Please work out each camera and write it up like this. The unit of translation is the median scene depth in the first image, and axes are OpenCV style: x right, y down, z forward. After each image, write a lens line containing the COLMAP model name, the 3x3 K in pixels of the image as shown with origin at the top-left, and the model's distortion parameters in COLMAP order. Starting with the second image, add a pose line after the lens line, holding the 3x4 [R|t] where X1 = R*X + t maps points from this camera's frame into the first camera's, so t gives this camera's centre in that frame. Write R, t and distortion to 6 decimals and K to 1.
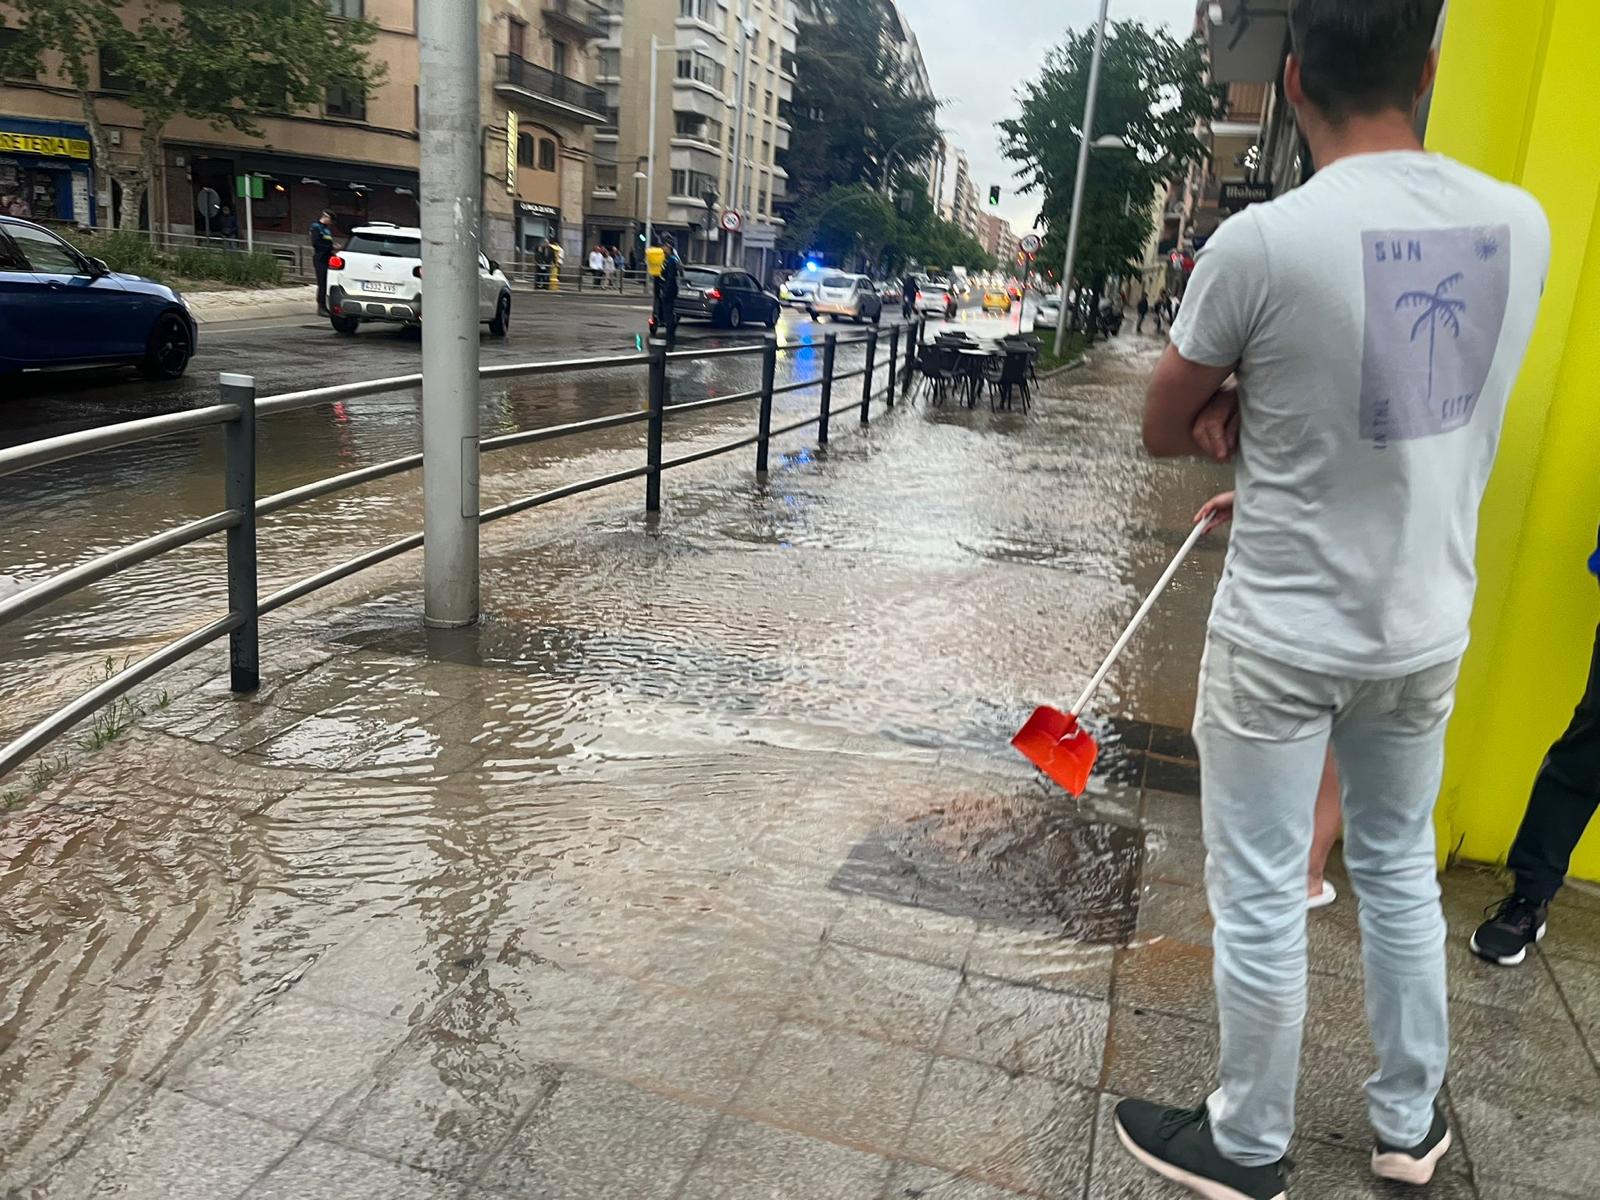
lens RADIAL K [[1211.7, 0, 806.5], [0, 1211.7, 598.4], [0, 0, 1]] dist [0.074395, -0.093640]
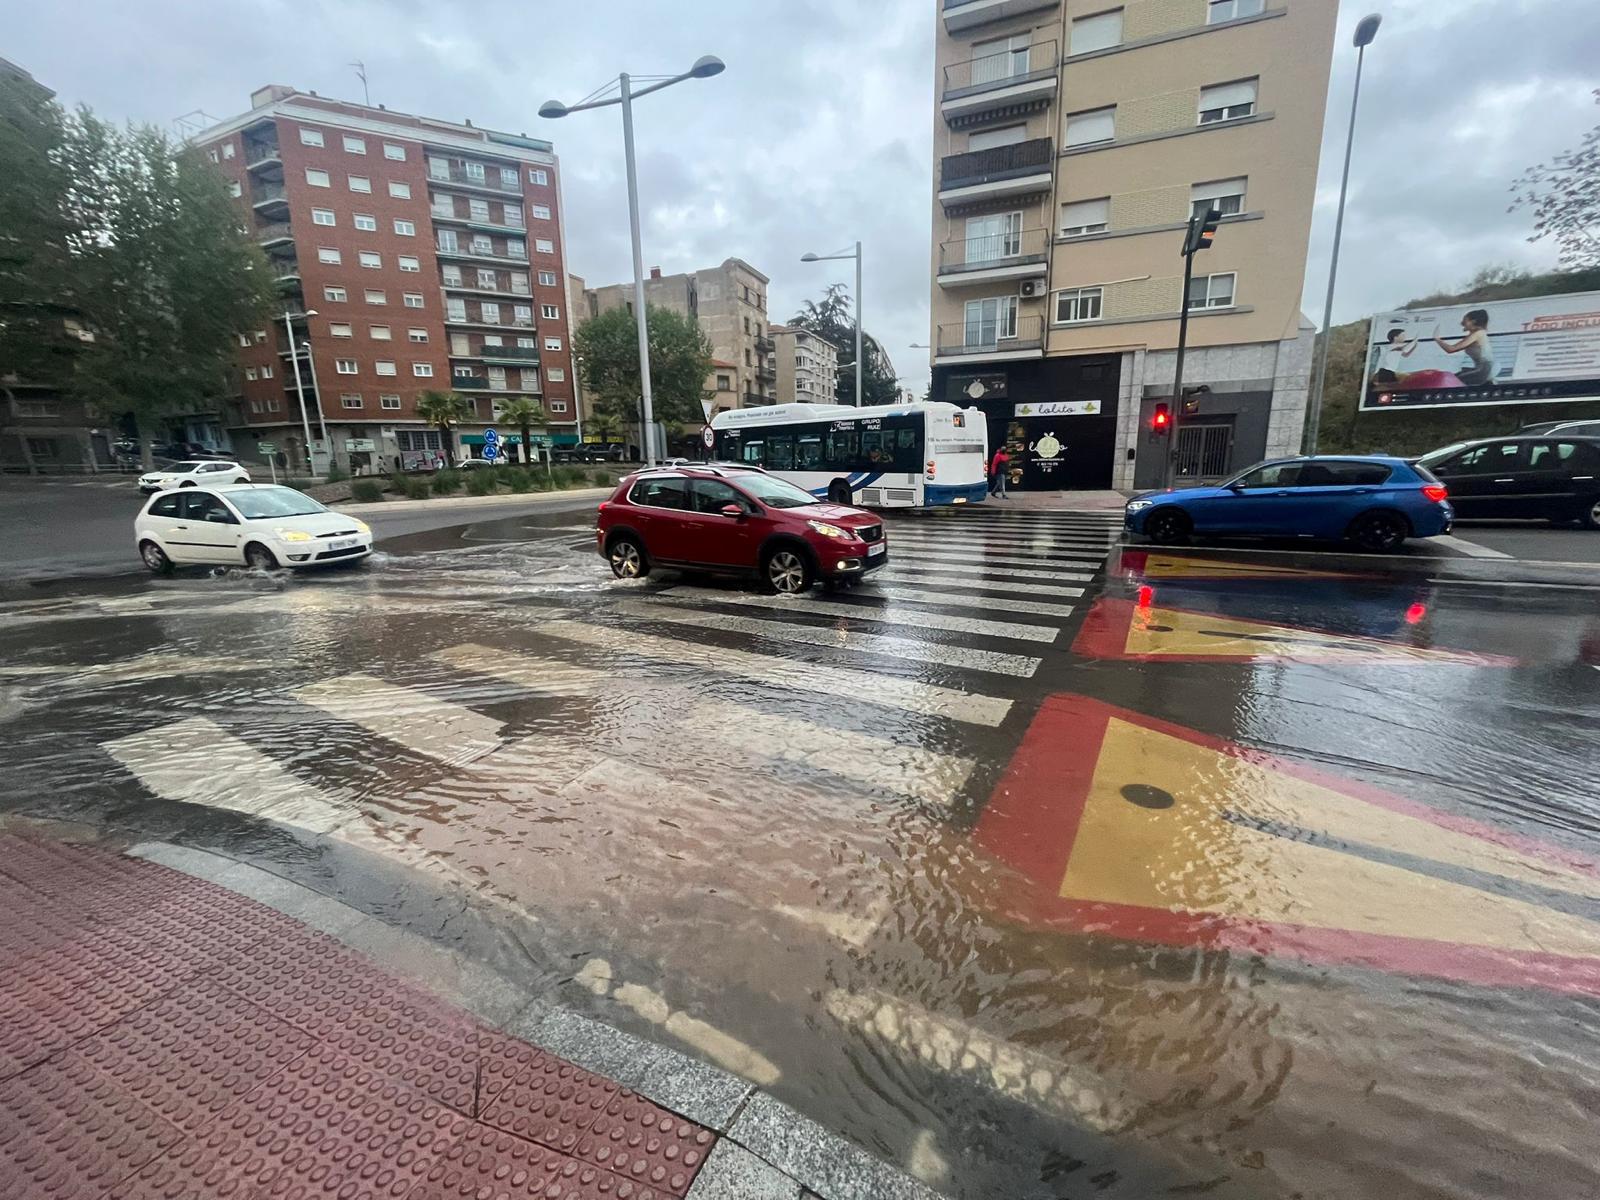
lens RADIAL K [[645.0, 0, 798.8], [0, 645.0, 597.4], [0, 0, 1]] dist [-0.001011, -0.000128]
pose [[0.994295, -0.079253, -0.071384, -0.048750], [0.075911, 0.995940, -0.048377, 0.118064], [0.074928, 0.042683, 0.996275, -0.469258]]
